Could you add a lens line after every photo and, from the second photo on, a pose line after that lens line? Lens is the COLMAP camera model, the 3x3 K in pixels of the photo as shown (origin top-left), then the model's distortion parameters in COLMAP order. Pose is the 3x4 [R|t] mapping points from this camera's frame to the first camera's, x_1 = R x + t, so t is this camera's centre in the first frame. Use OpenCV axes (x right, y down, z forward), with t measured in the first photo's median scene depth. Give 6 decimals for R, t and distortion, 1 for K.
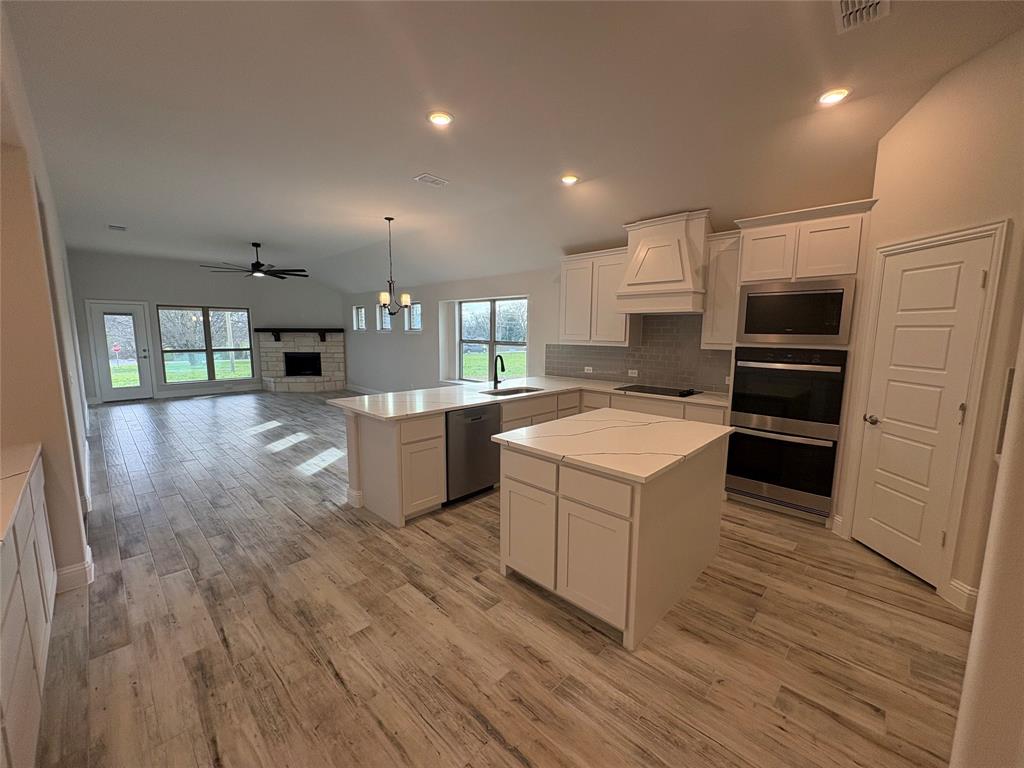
lens RADIAL K [[408.3, 0, 512.0], [0, 408.3, 384.0], [0, 0, 1]] dist [-0.000429, 0.000070]
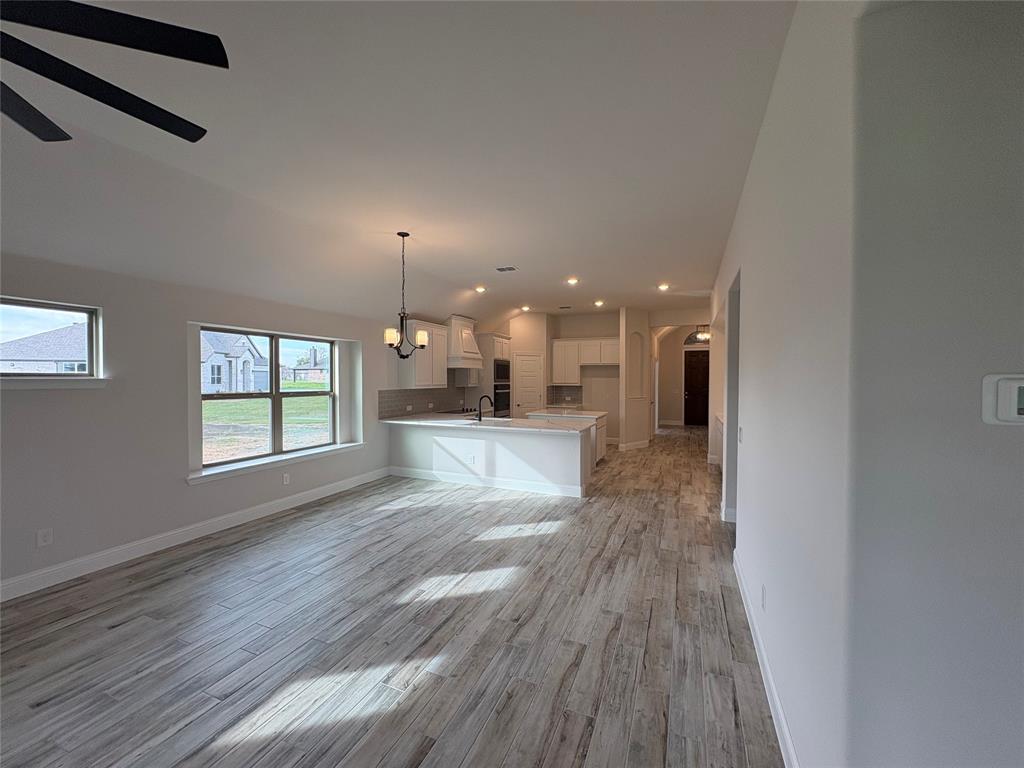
lens RADIAL K [[408.3, 0, 512.0], [0, 408.3, 384.0], [0, 0, 1]] dist [-0.000429, 0.000070]
pose [[-0.354936, -0.021670, 0.934639, -1.888895], [0.116022, 0.990982, 0.067036, -0.267200], [-0.927663, 0.132232, -0.349221, 1.920146]]
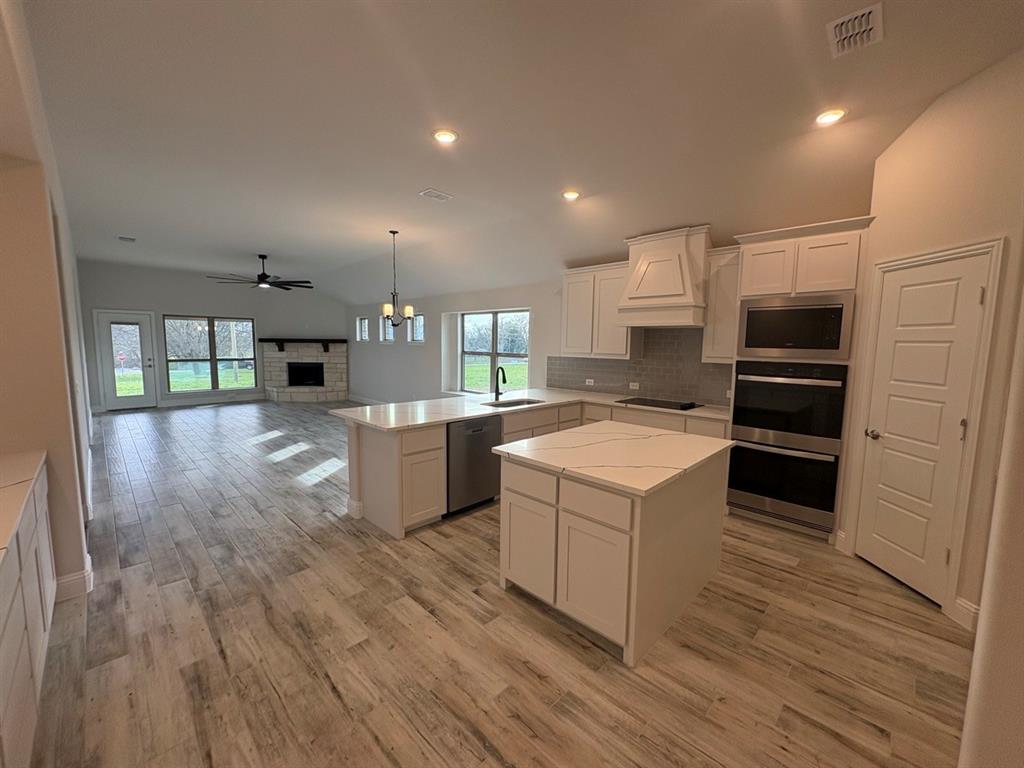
lens RADIAL K [[408.3, 0, 512.0], [0, 408.3, 384.0], [0, 0, 1]] dist [-0.000429, 0.000070]
pose [[0.999959, 0.007782, -0.004728, 0.001681], [-0.007912, 0.999574, -0.028091, -0.001095], [0.004508, 0.028127, 0.999594, -0.006139]]
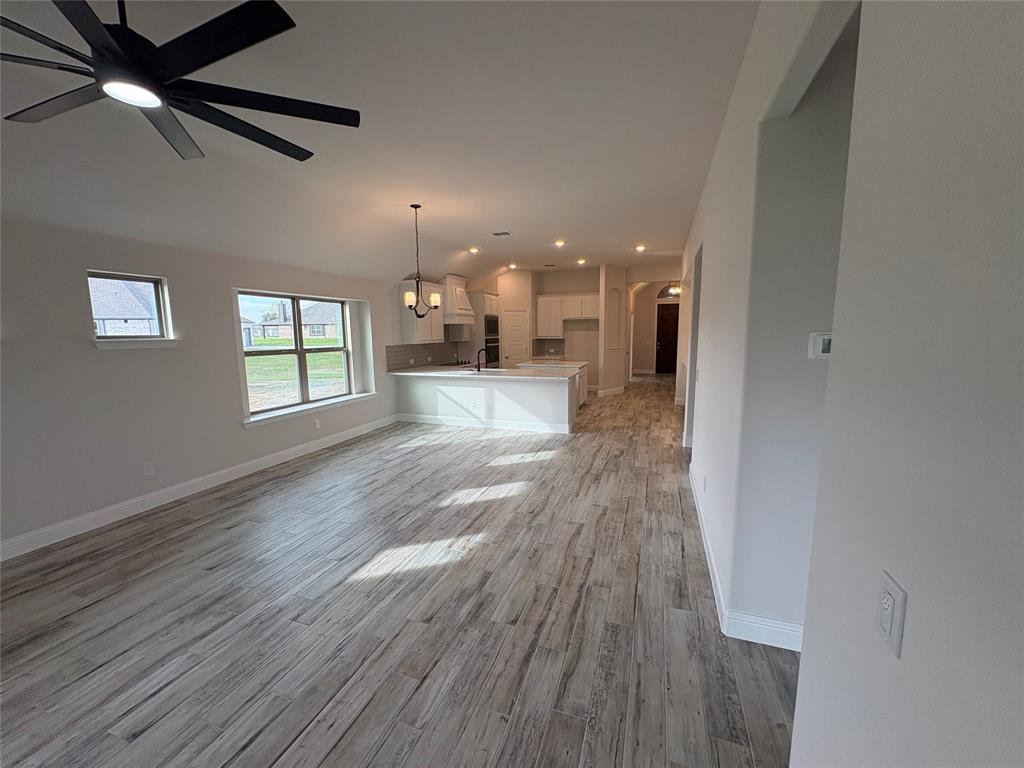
lens RADIAL K [[408.3, 0, 512.0], [0, 408.3, 384.0], [0, 0, 1]] dist [-0.000429, 0.000070]
pose [[-0.411449, -0.120206, 0.903471, -2.084431], [0.125839, 0.974279, 0.186936, -0.302062], [-0.902704, 0.190607, -0.385739, 2.101741]]
